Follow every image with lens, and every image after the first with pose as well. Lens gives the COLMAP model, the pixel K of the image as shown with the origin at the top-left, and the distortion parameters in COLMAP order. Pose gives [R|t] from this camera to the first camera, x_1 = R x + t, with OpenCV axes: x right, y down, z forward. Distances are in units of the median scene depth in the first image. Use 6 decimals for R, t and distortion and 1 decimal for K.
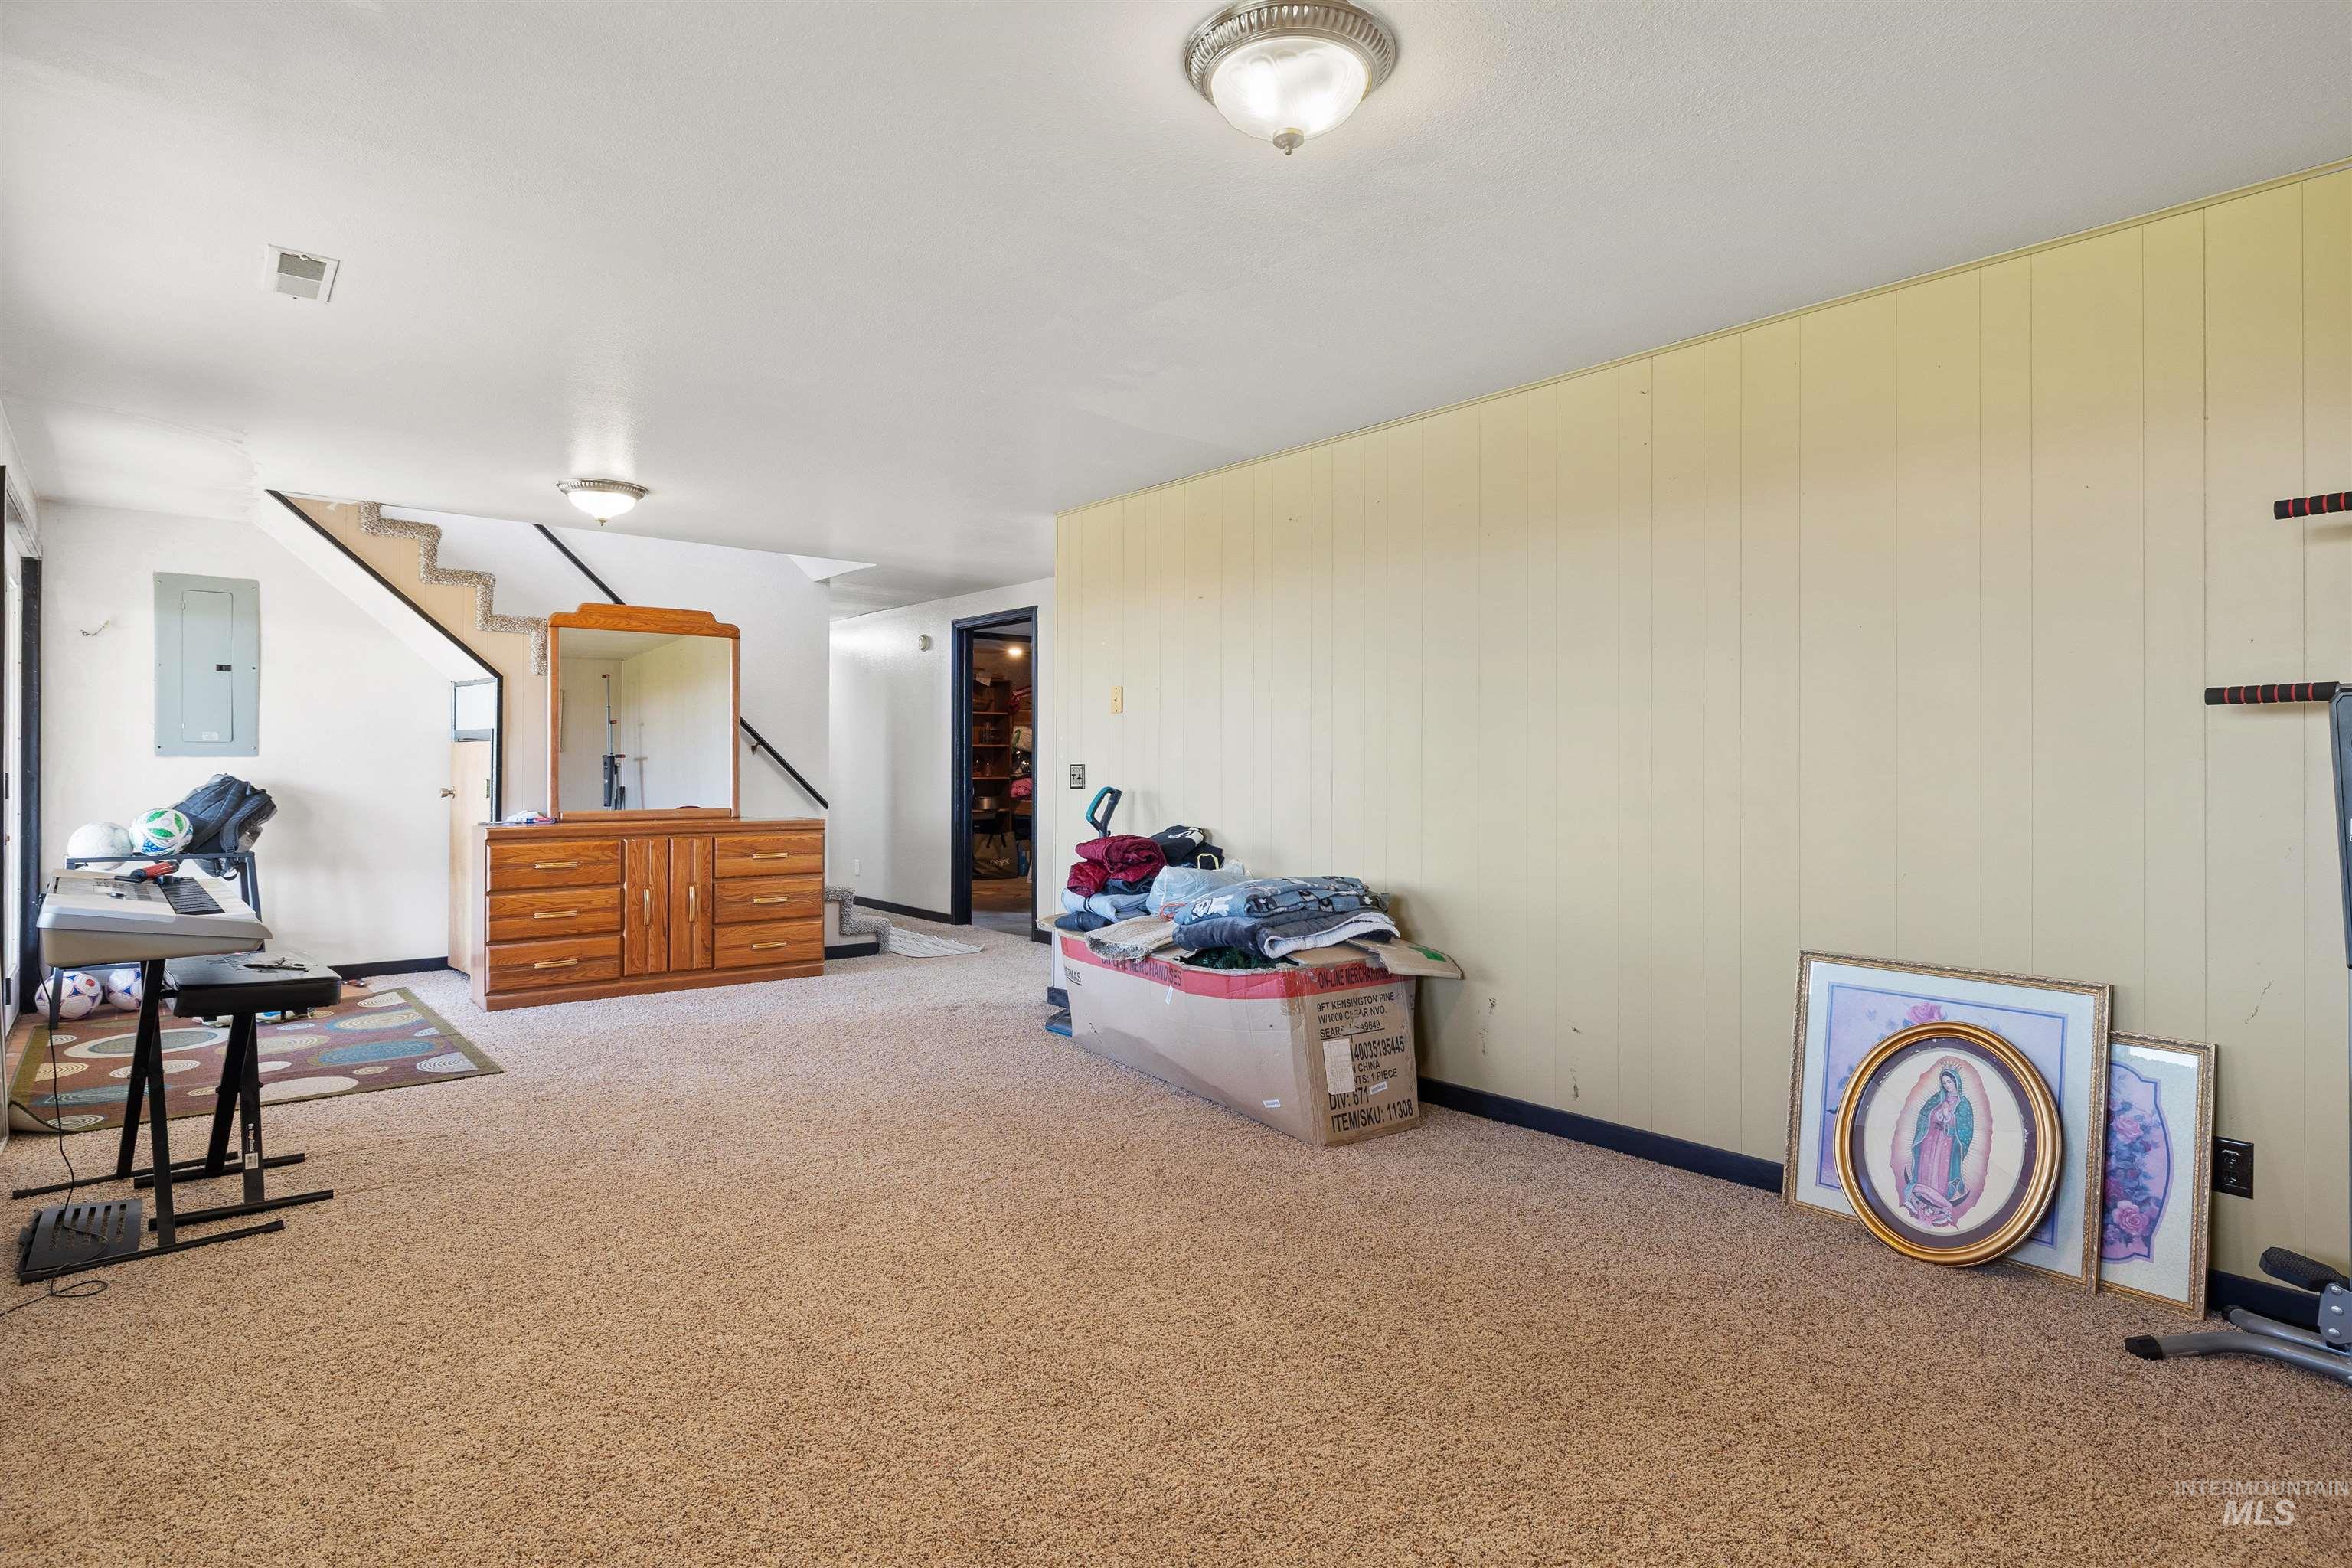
lens RADIAL K [[1207.9, 0, 1181.5], [0, 1207.9, 777.7], [0, 0, 1]] dist [-0.004464, 0.000101]
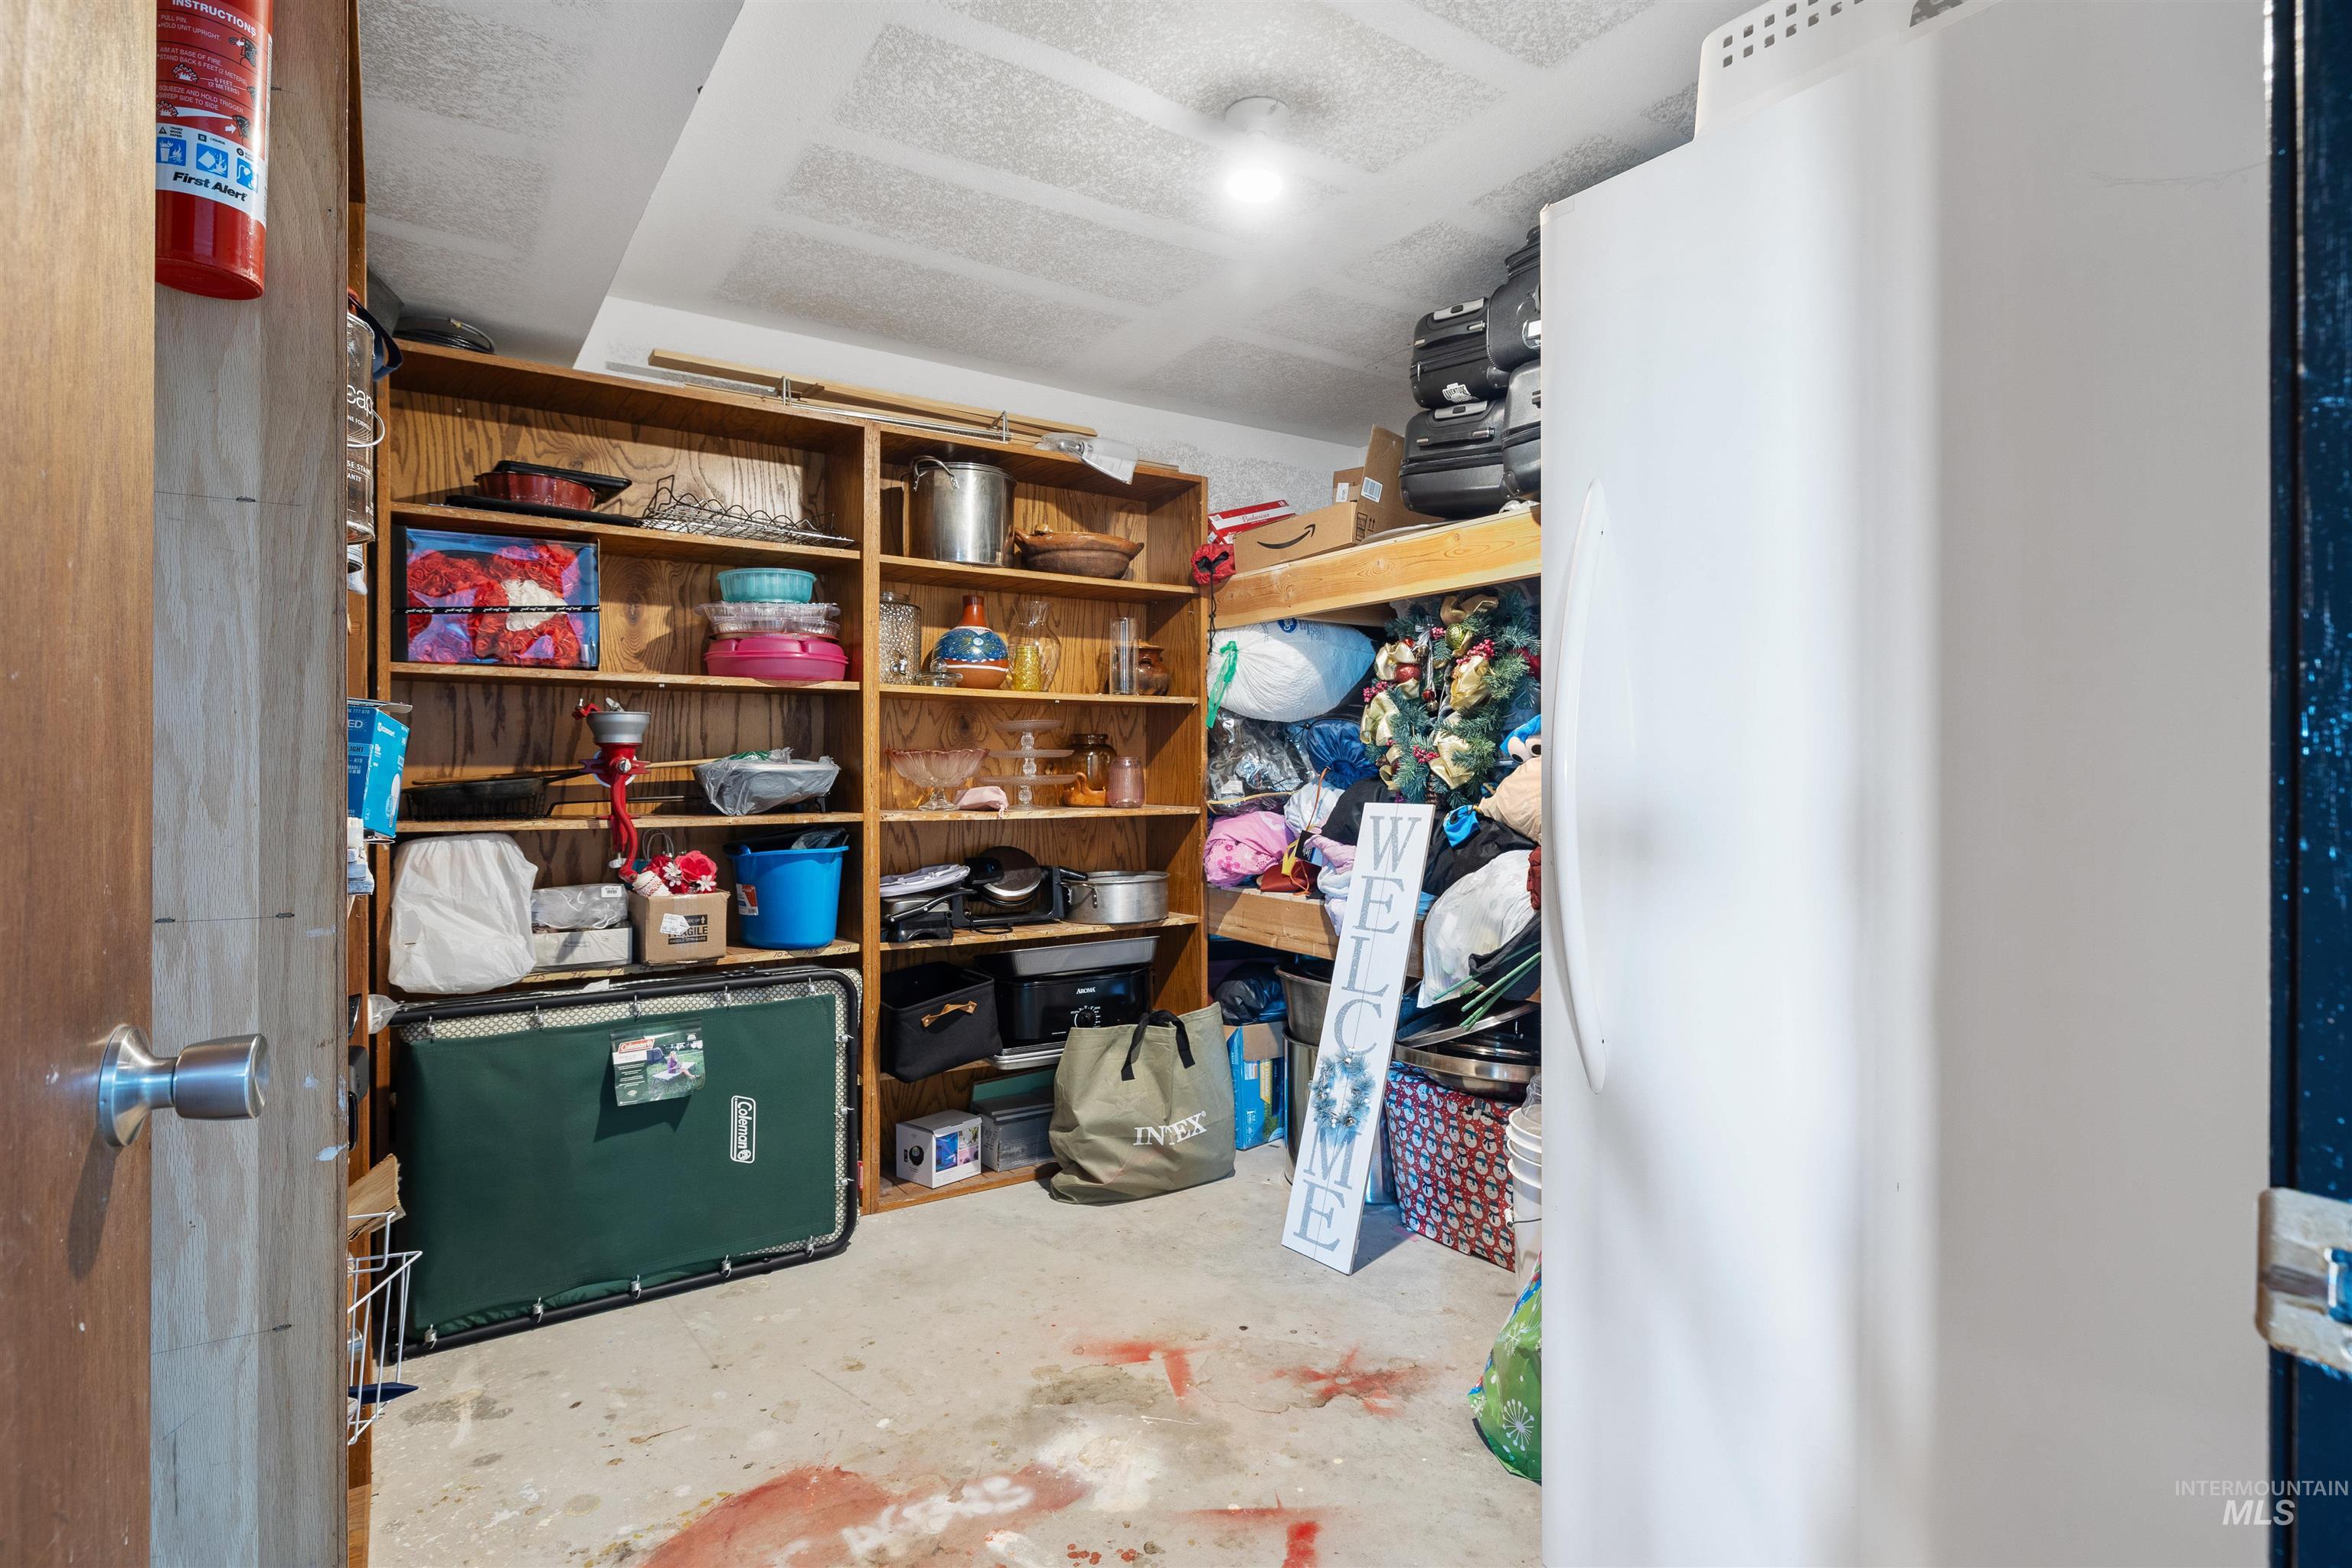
lens RADIAL K [[1207.9, 0, 1181.5], [0, 1207.9, 777.7], [0, 0, 1]] dist [-0.004464, 0.000101]
pose [[0.995087, -0.000512, -0.099004, -0.118486], [-0.000683, 0.999927, -0.012036, -0.004214], [0.099003, 0.012044, 0.995014, 0.714566]]
